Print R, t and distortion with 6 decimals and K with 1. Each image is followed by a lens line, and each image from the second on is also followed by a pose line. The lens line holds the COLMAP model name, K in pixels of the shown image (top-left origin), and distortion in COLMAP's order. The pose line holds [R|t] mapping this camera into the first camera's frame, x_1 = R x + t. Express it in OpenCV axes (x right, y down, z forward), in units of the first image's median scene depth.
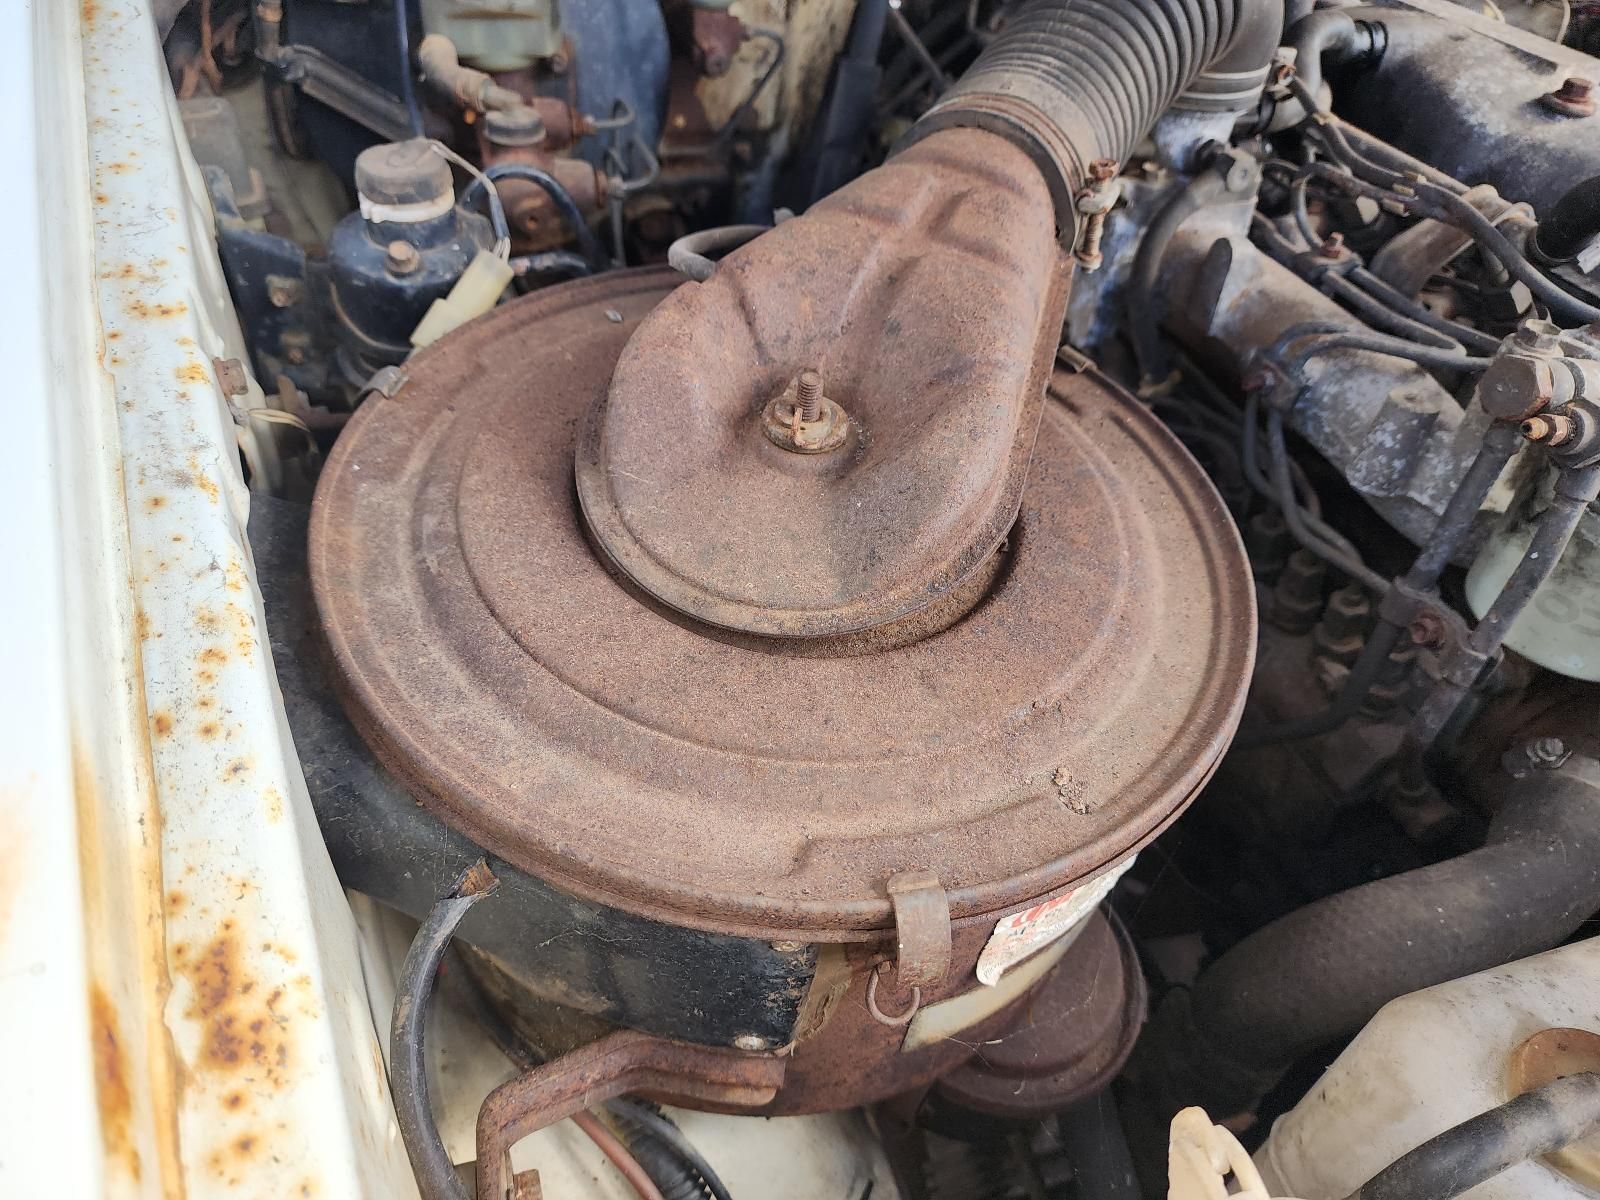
lens RADIAL K [[1060.9, 0, 800.0], [0, 1060.9, 600.0], [0, 0, 1]] dist [0.050560, -0.051779]
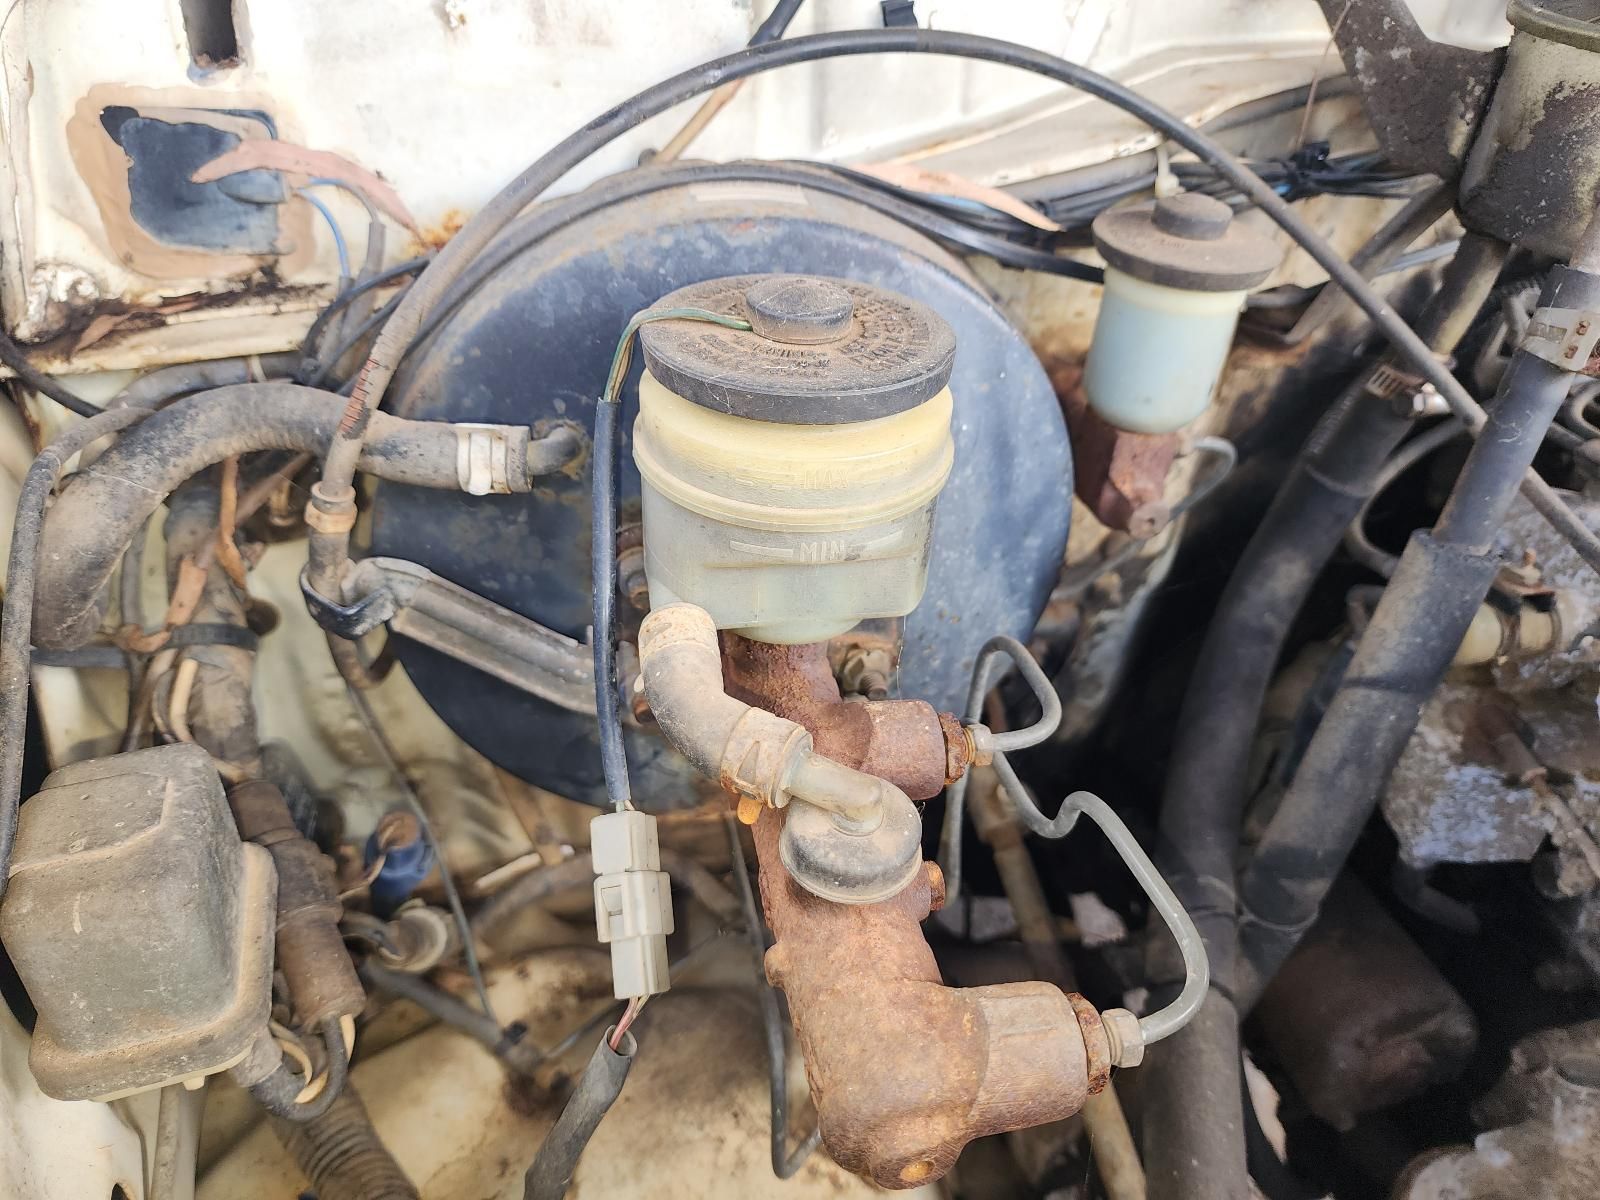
lens RADIAL K [[1060.9, 0, 800.0], [0, 1060.9, 600.0], [0, 0, 1]] dist [0.050560, -0.051779]
pose [[0.995110, 0.031702, -0.093543, -0.220561], [-0.044186, 0.989919, -0.134563, -0.419056], [0.088334, 0.138039, 0.986480, 0.507701]]
